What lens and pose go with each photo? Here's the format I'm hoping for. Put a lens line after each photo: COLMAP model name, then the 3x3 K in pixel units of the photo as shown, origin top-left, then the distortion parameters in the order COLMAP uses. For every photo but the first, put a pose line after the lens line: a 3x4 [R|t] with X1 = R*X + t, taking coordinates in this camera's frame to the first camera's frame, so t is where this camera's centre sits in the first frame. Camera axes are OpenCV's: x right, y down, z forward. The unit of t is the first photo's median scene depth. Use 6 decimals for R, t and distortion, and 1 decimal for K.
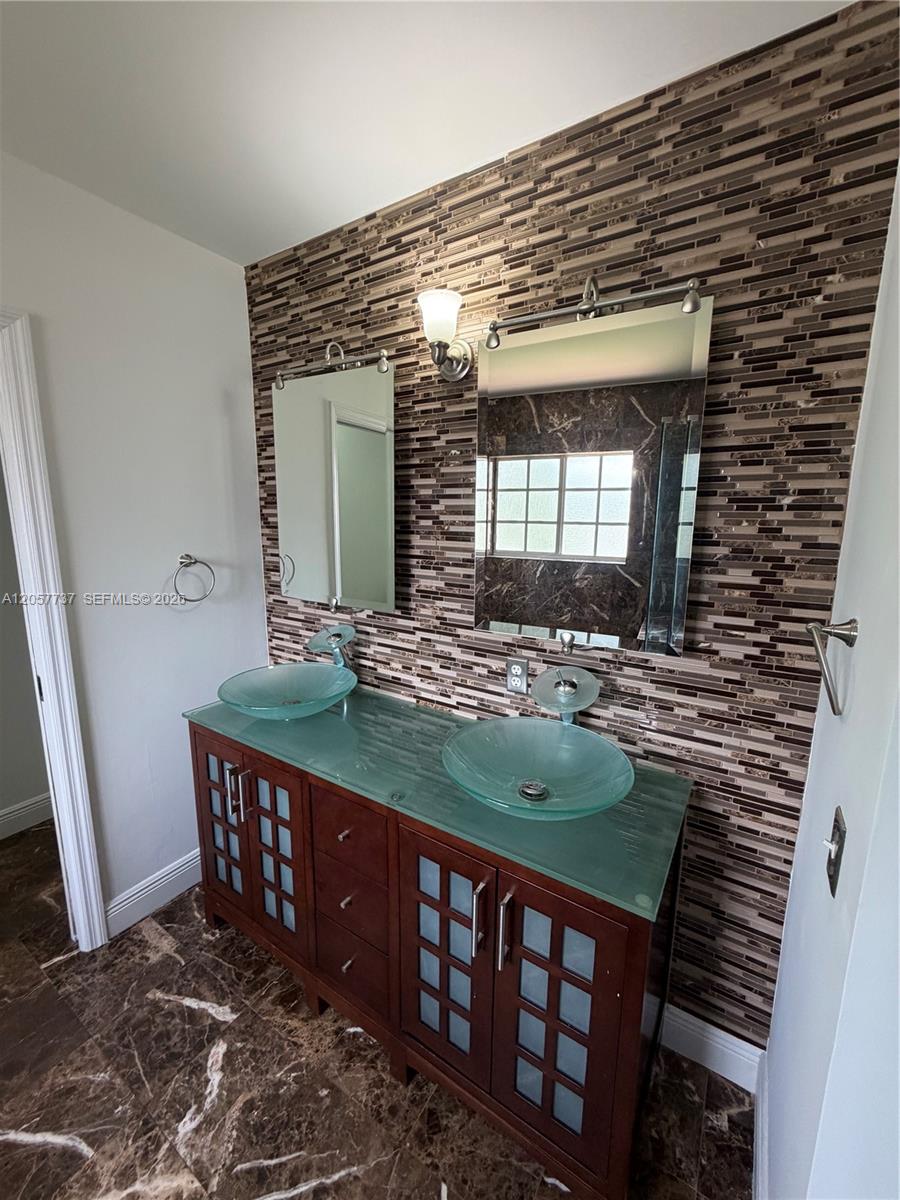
lens RADIAL K [[480.0, 0, 450.0], [0, 480.0, 600.0], [0, 0, 1]] dist [-0.000950, 0.000218]
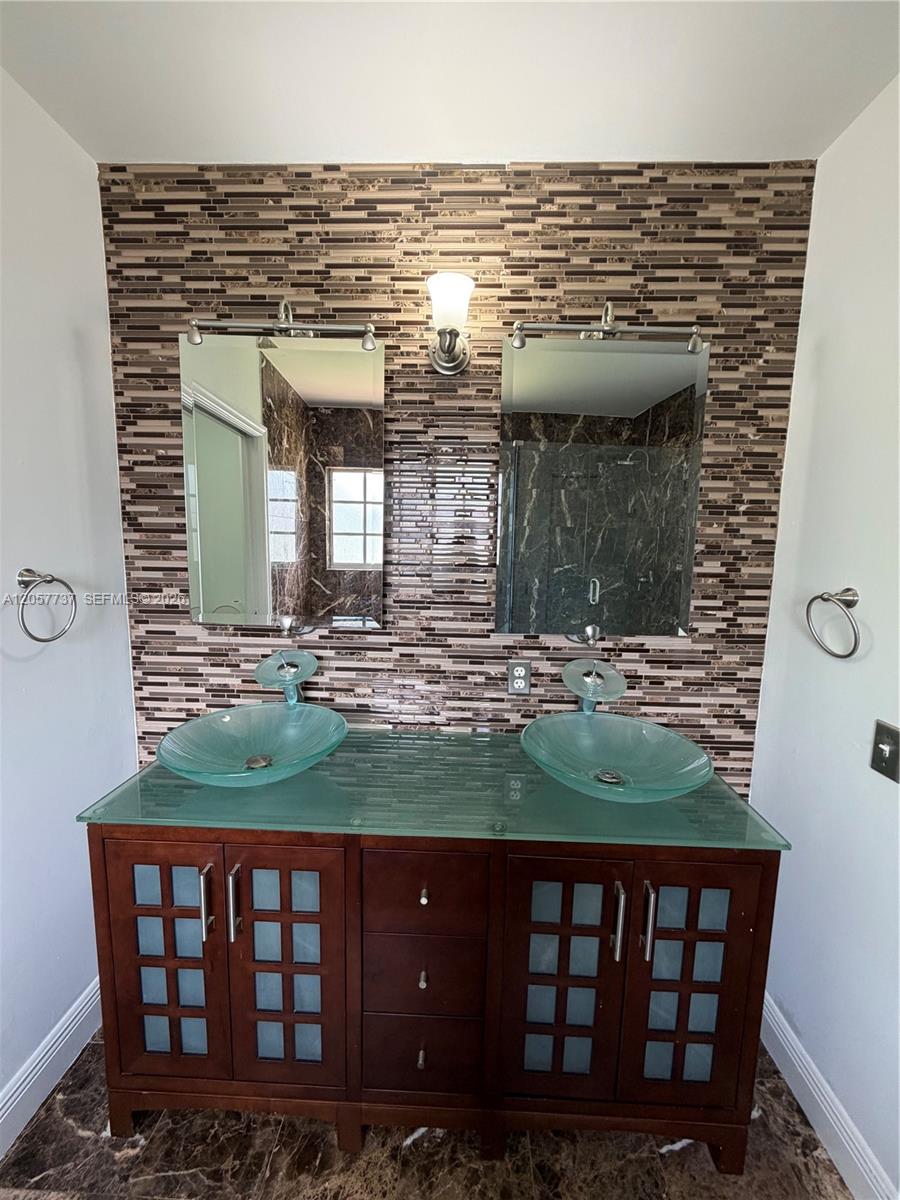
lens RADIAL K [[480.0, 0, 450.0], [0, 480.0, 600.0], [0, 0, 1]] dist [-0.000950, 0.000218]
pose [[0.857009, -0.060281, 0.511763, -0.546868], [0.080273, 0.996627, -0.017033, 0.002596], [-0.509010, 0.055679, 0.858958, 0.233356]]
